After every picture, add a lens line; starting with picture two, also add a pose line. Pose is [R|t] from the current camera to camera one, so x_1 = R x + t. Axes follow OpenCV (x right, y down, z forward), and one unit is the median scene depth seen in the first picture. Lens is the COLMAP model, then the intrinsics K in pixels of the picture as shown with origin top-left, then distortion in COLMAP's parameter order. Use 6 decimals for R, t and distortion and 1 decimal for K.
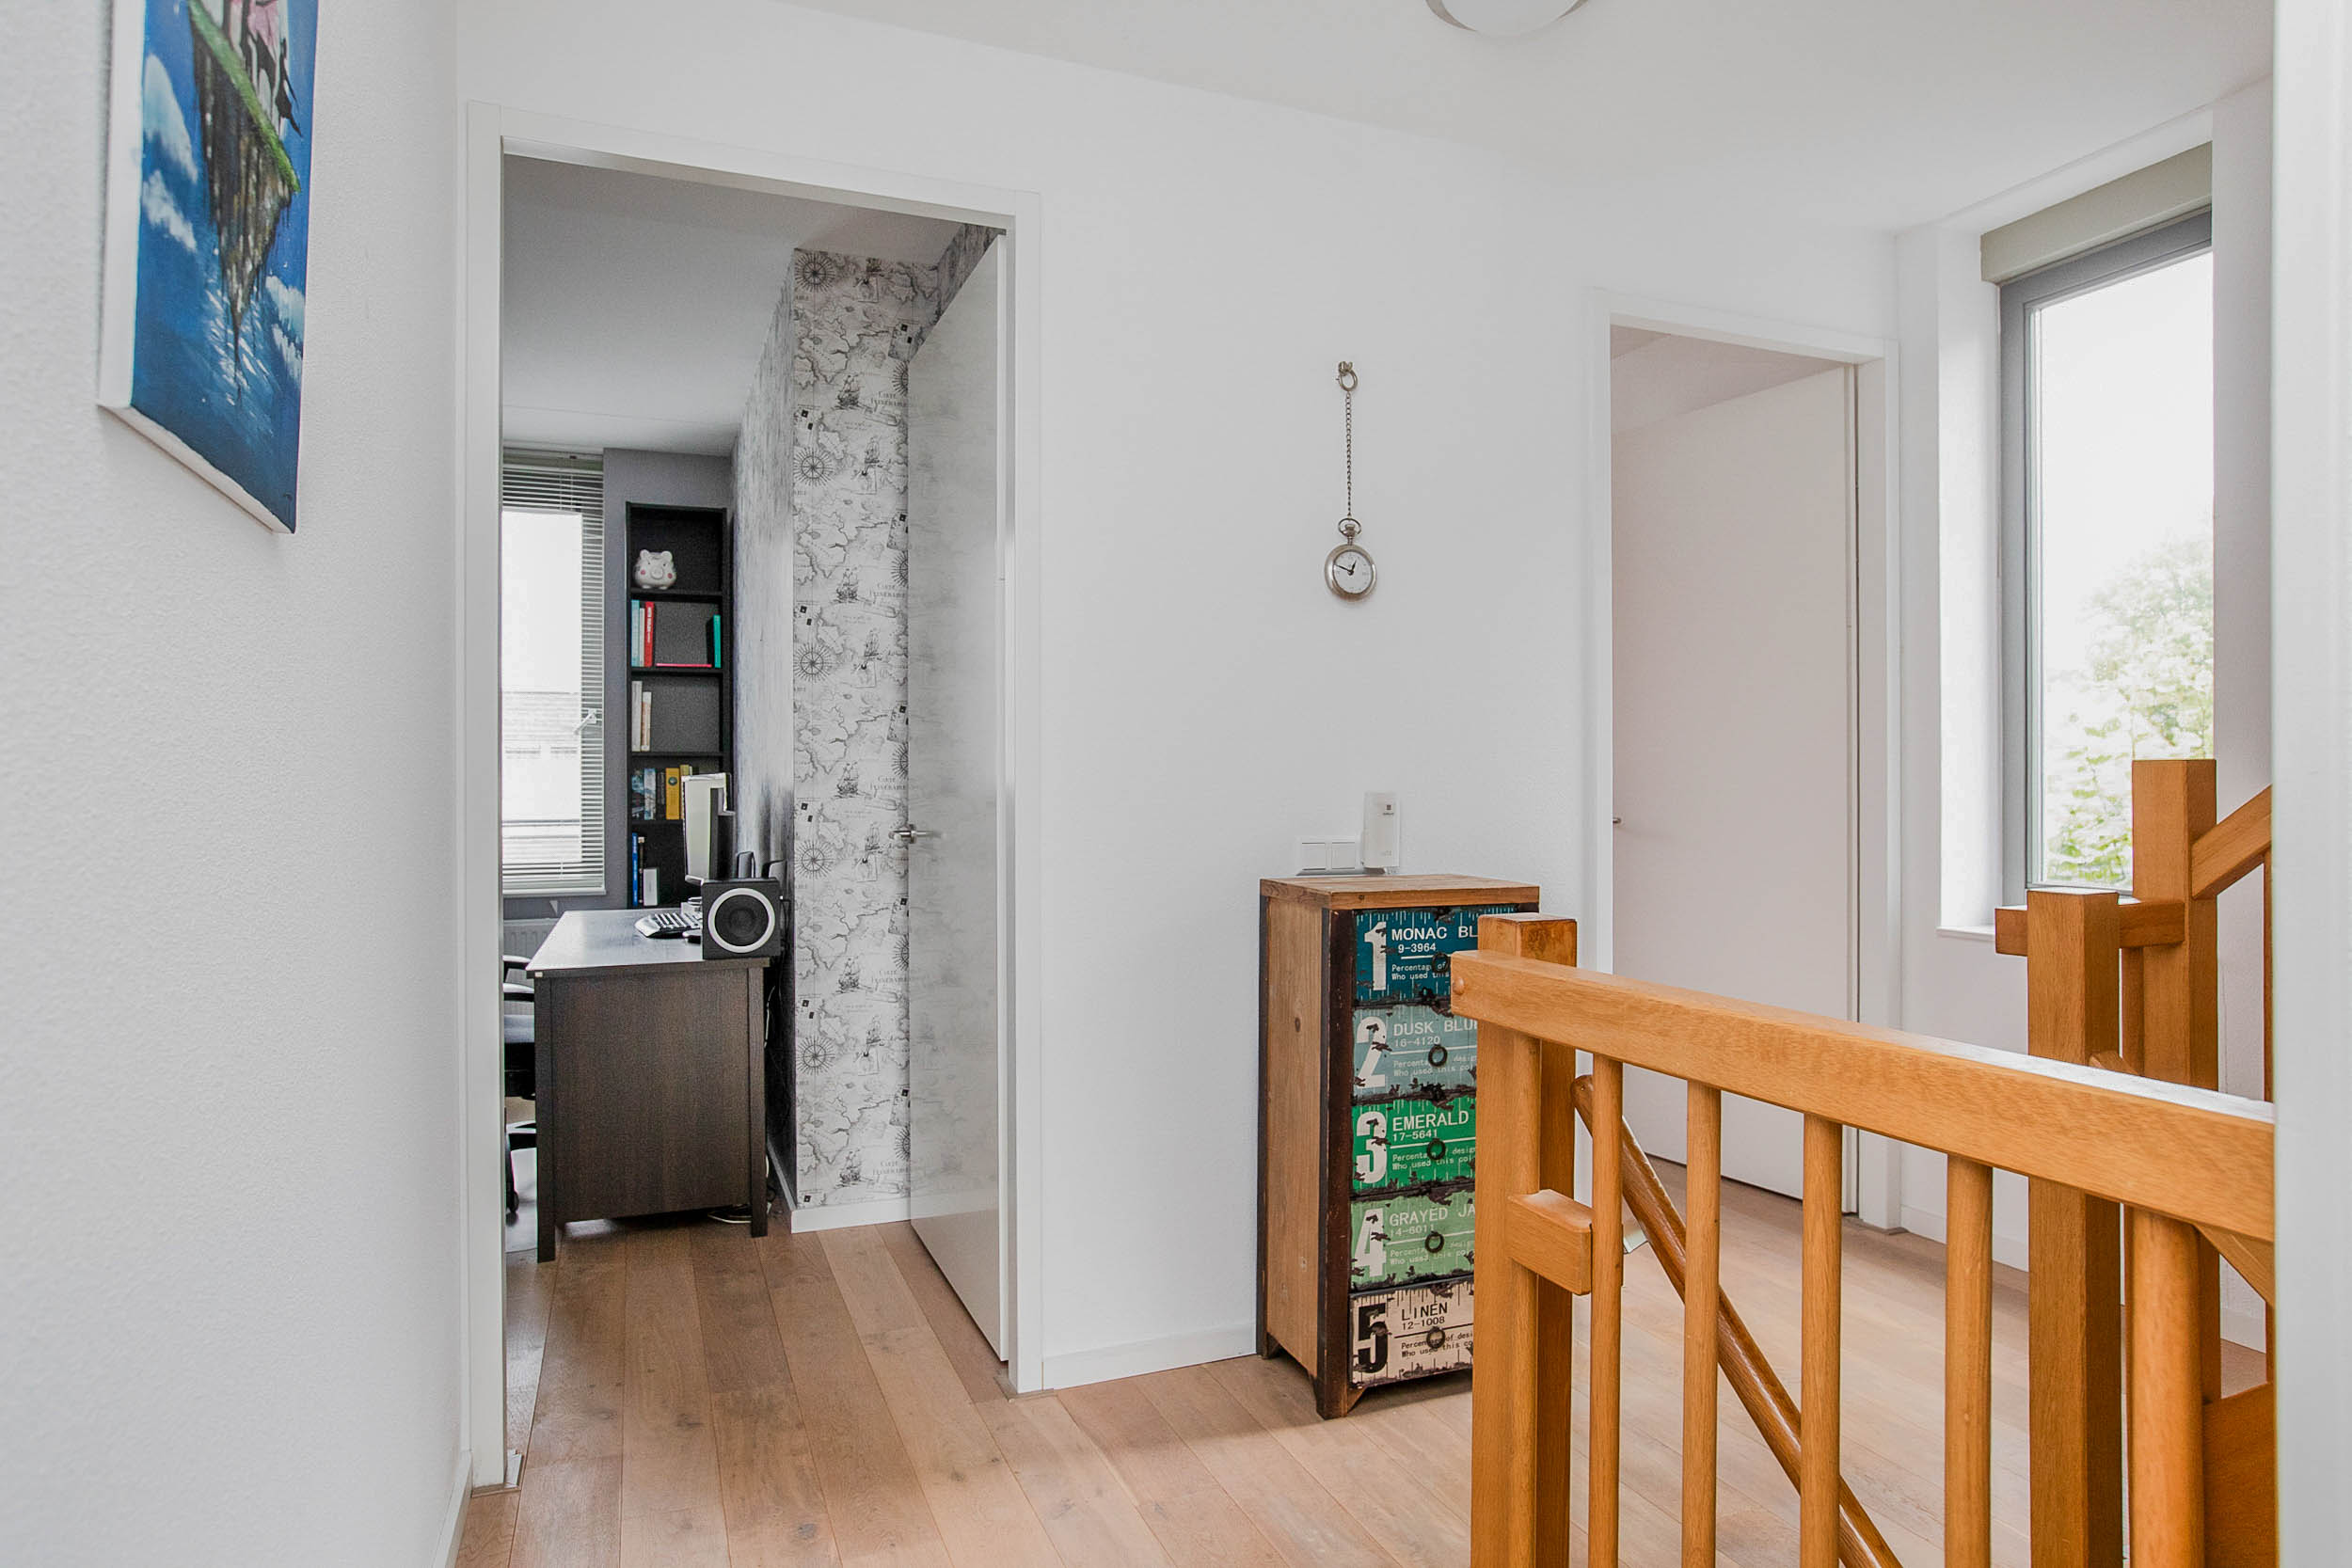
lens RADIAL K [[1357.1, 0, 1176.0], [0, 1357.1, 784.0], [0, 0, 1]] dist [-0.001492, 0.000626]
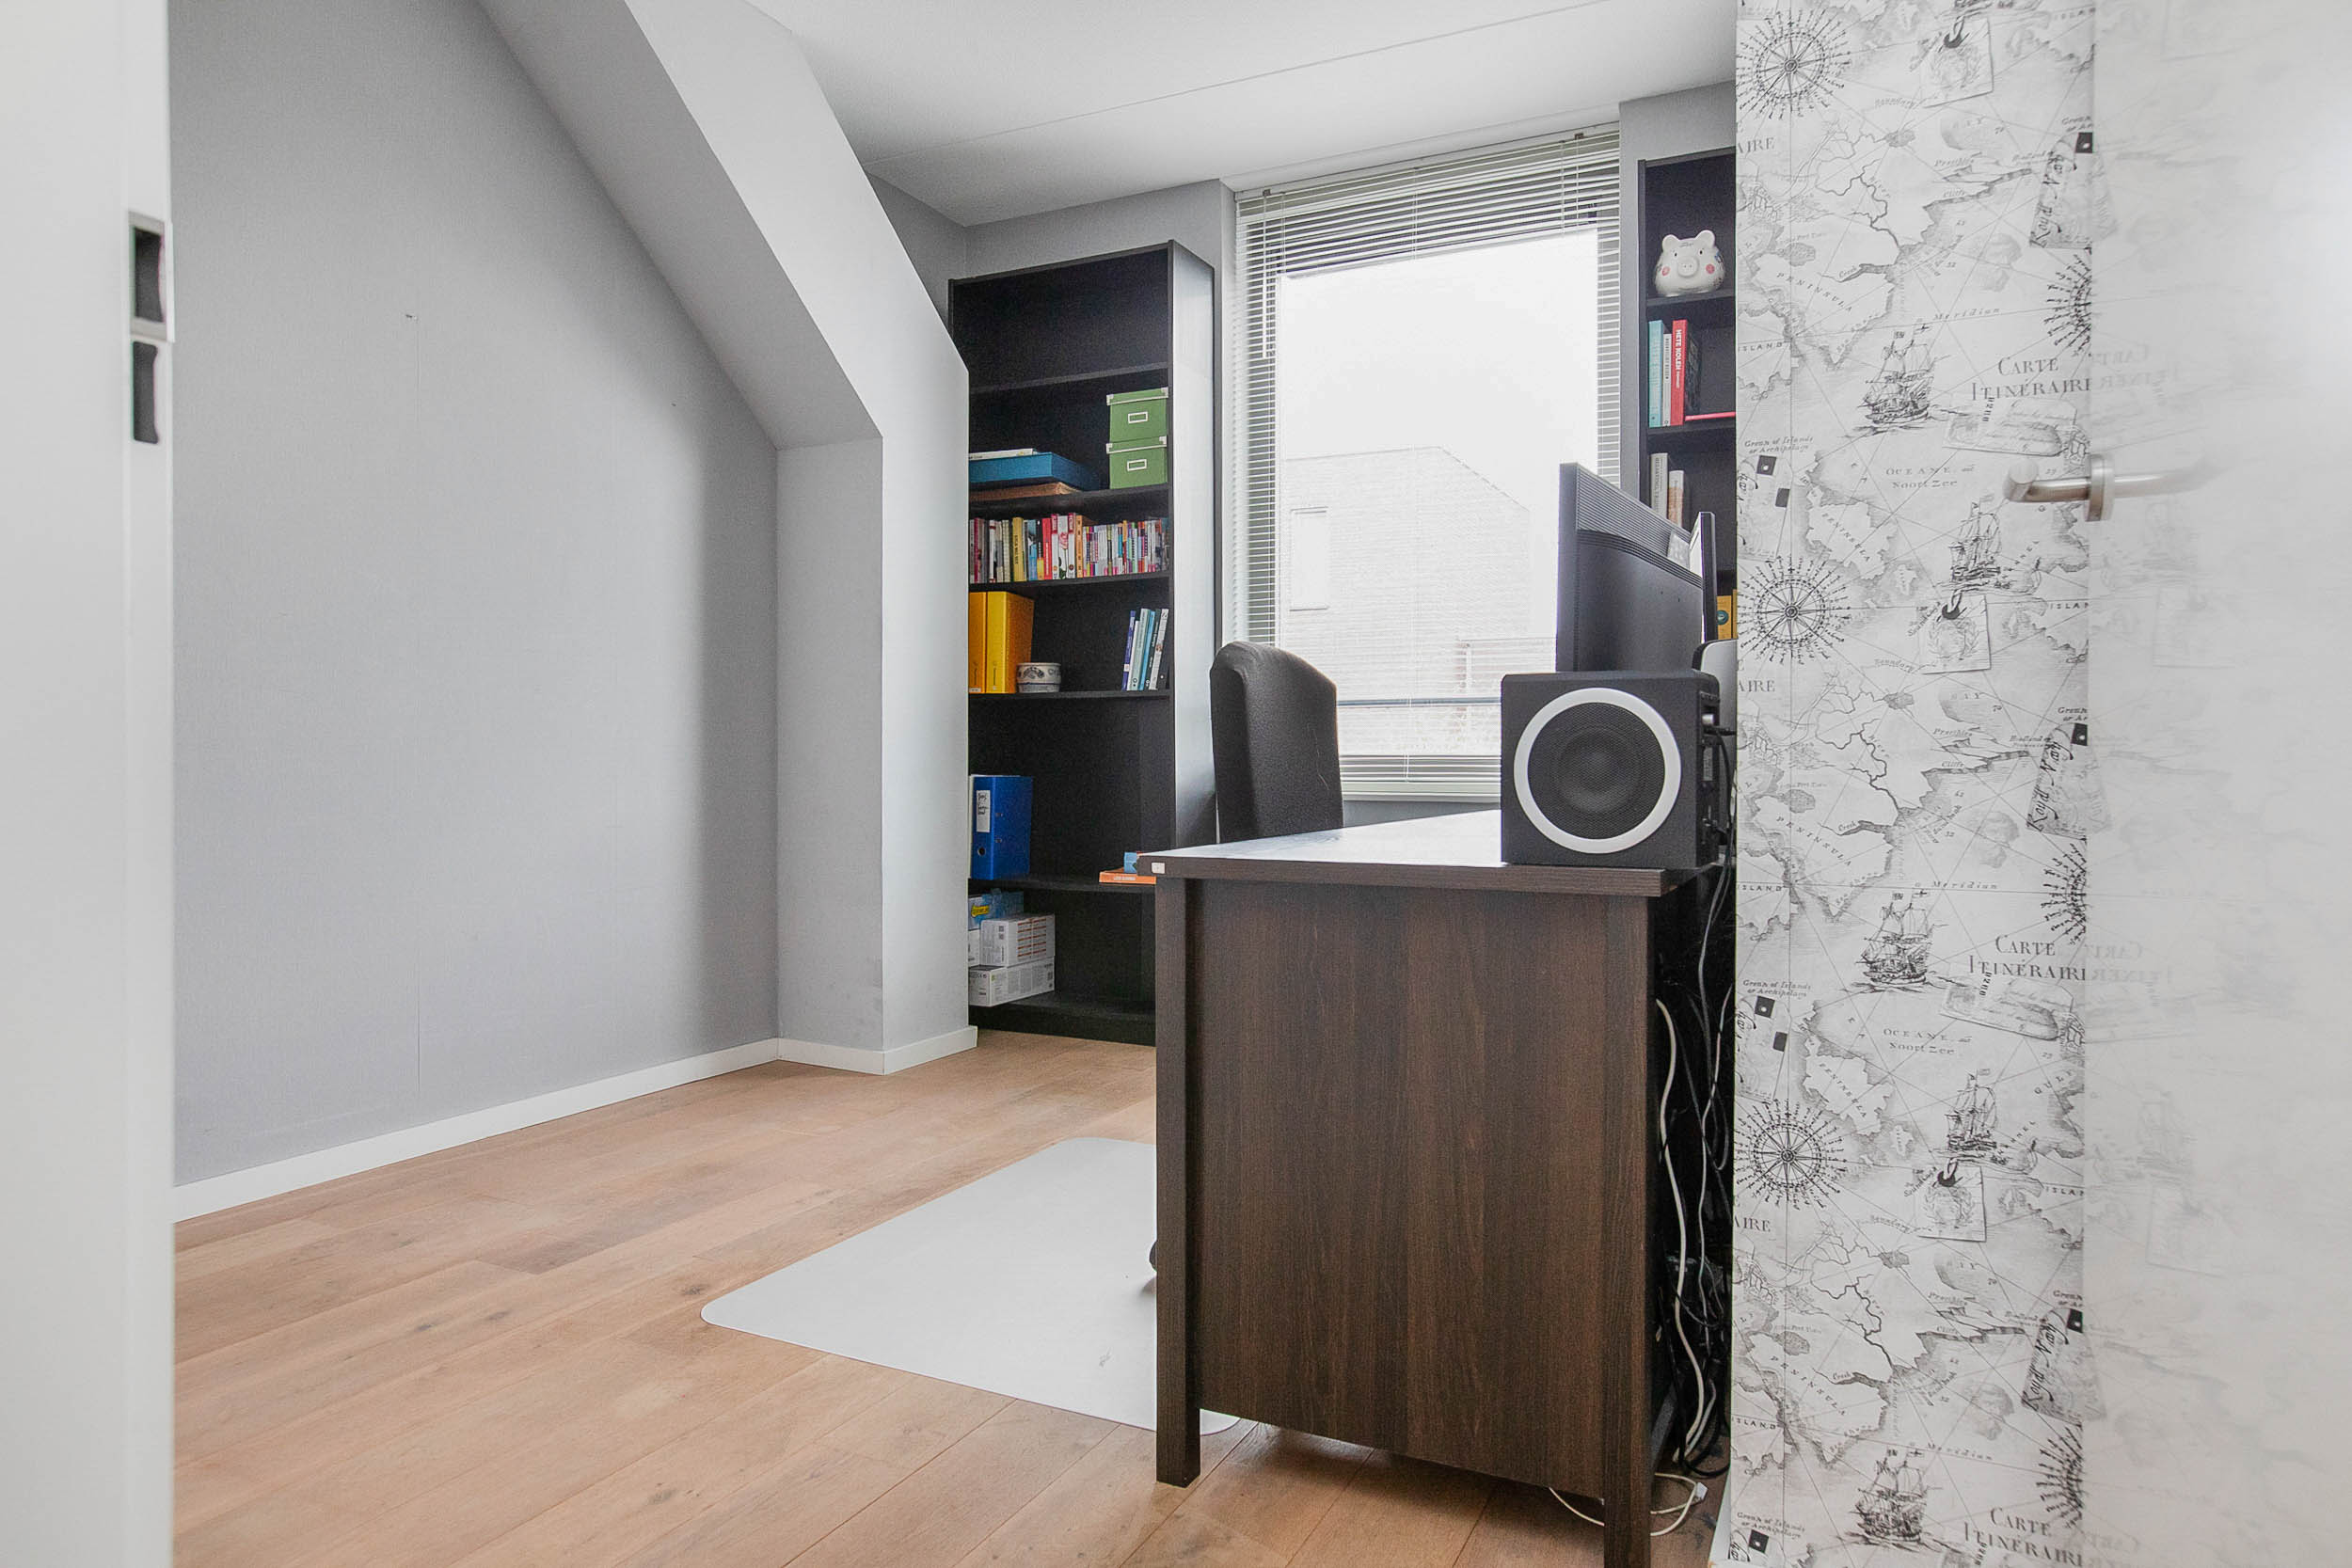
lens RADIAL K [[1375.5, 0, 1219.6], [0, 1375.5, 779.8], [0, 0, 1]] dist [-0.010183, -0.000414]
pose [[0.672554, 0.014295, -0.739910, -0.099203], [-0.003207, 0.999860, 0.016402, 0.094959], [0.740041, -0.008658, 0.672506, 0.642359]]
